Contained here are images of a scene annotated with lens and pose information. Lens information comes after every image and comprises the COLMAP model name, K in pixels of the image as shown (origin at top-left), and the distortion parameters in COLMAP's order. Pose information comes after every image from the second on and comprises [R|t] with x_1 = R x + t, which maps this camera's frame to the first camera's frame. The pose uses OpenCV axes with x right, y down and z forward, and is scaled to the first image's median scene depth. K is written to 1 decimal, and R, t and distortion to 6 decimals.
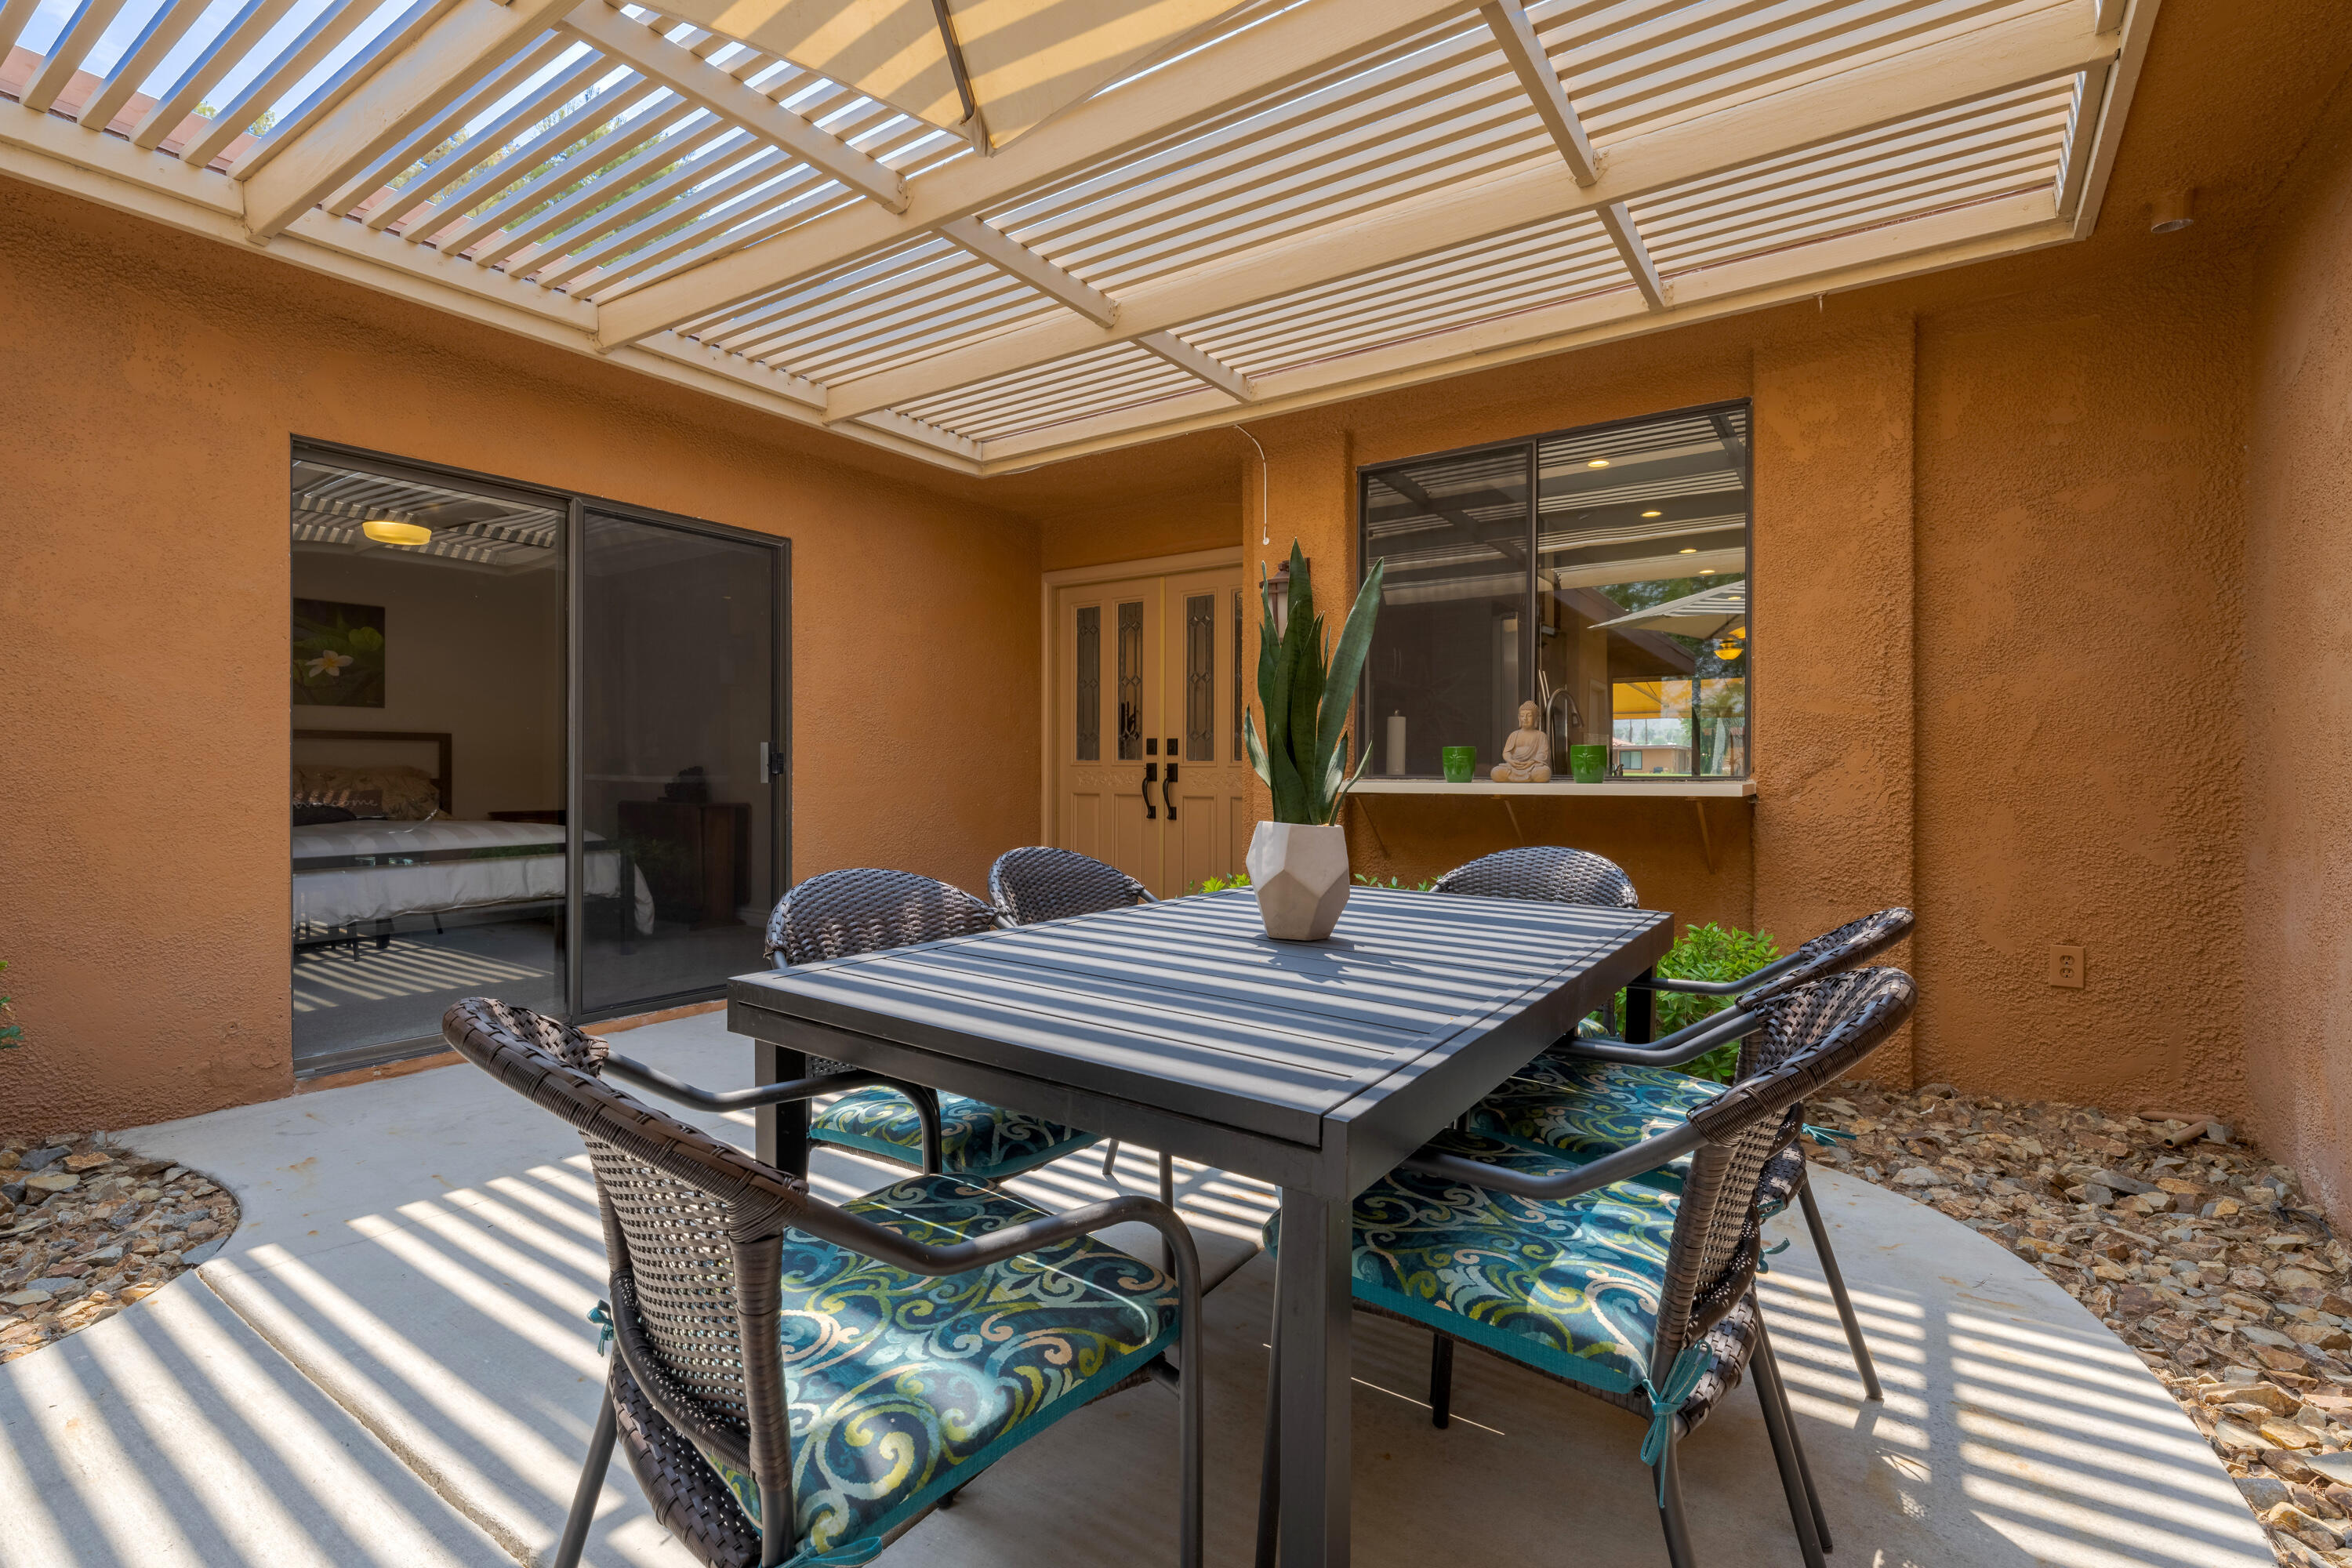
lens RADIAL K [[1058.0, 0, 1187.6], [0, 1058.0, 776.8], [0, 0, 1]] dist [0.001534, 0.001032]
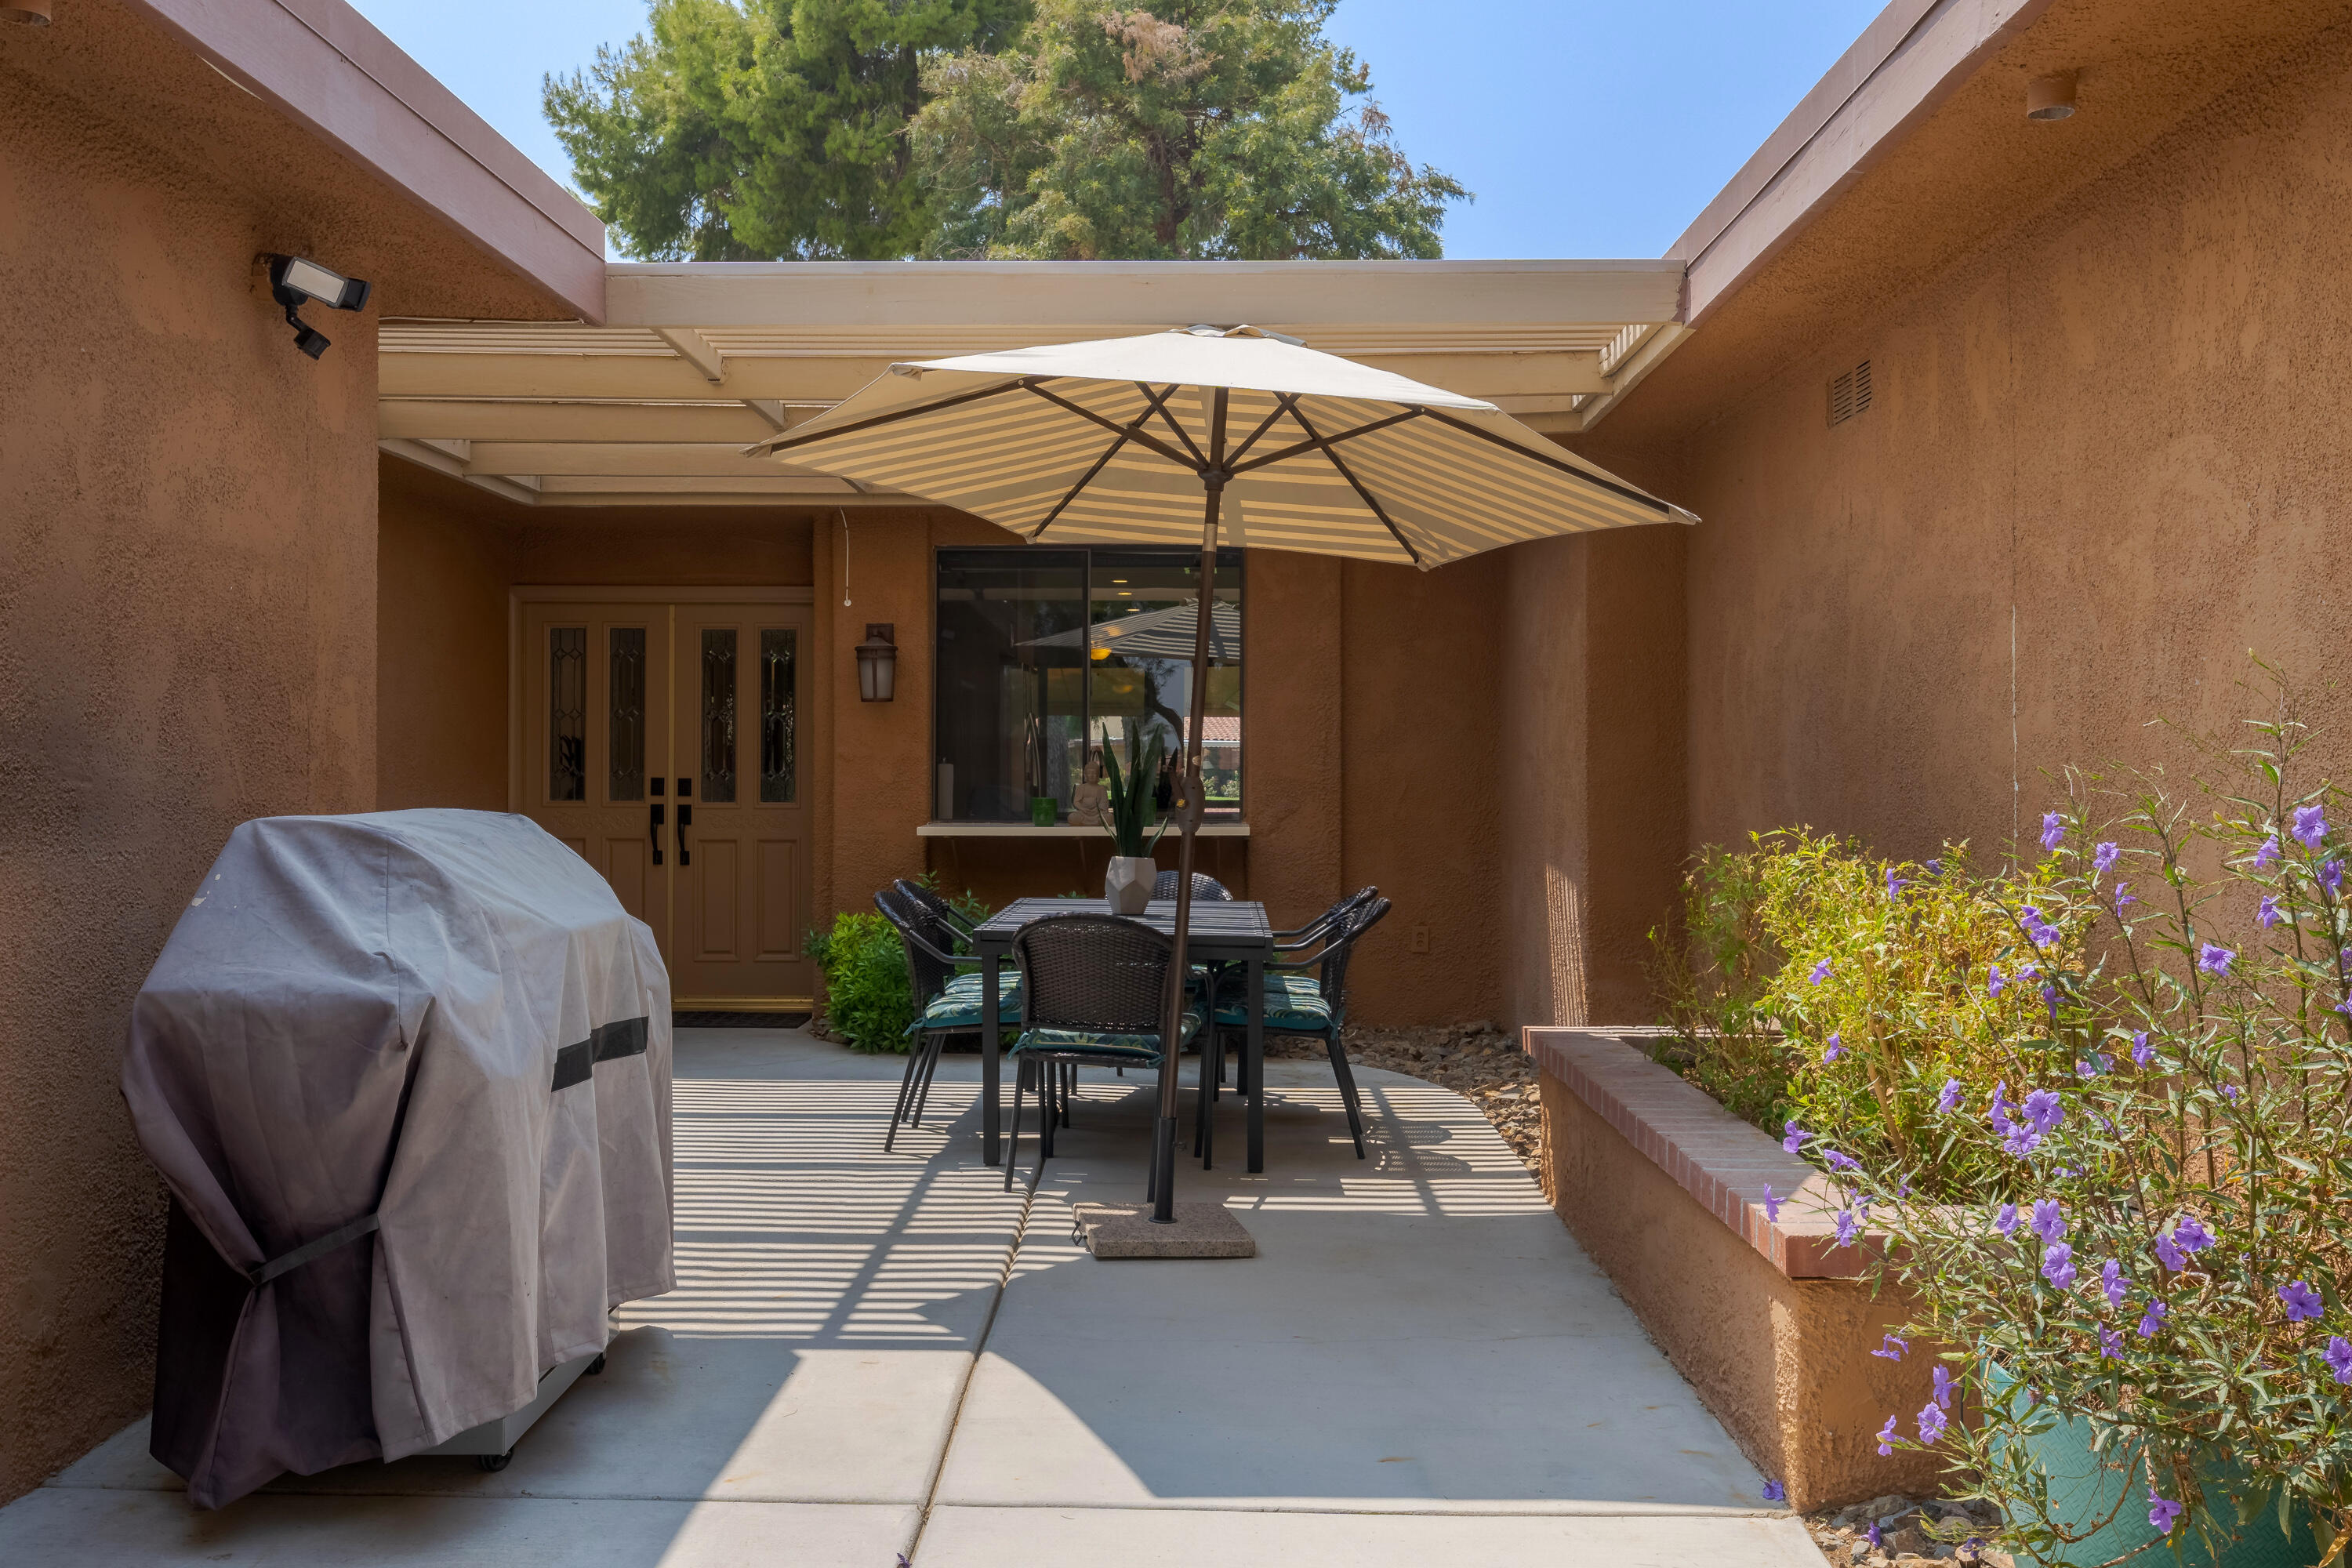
lens RADIAL K [[2034.7, 0, 1174.8], [0, 2034.7, 781.3], [0, 0, 1]] dist [0.002368, 0.000105]
pose [[0.836367, -0.001498, 0.548168, -1.040920], [0.001595, 0.999999, 0.000298, -0.053866], [-0.548168, 0.000625, 0.836368, -1.221159]]
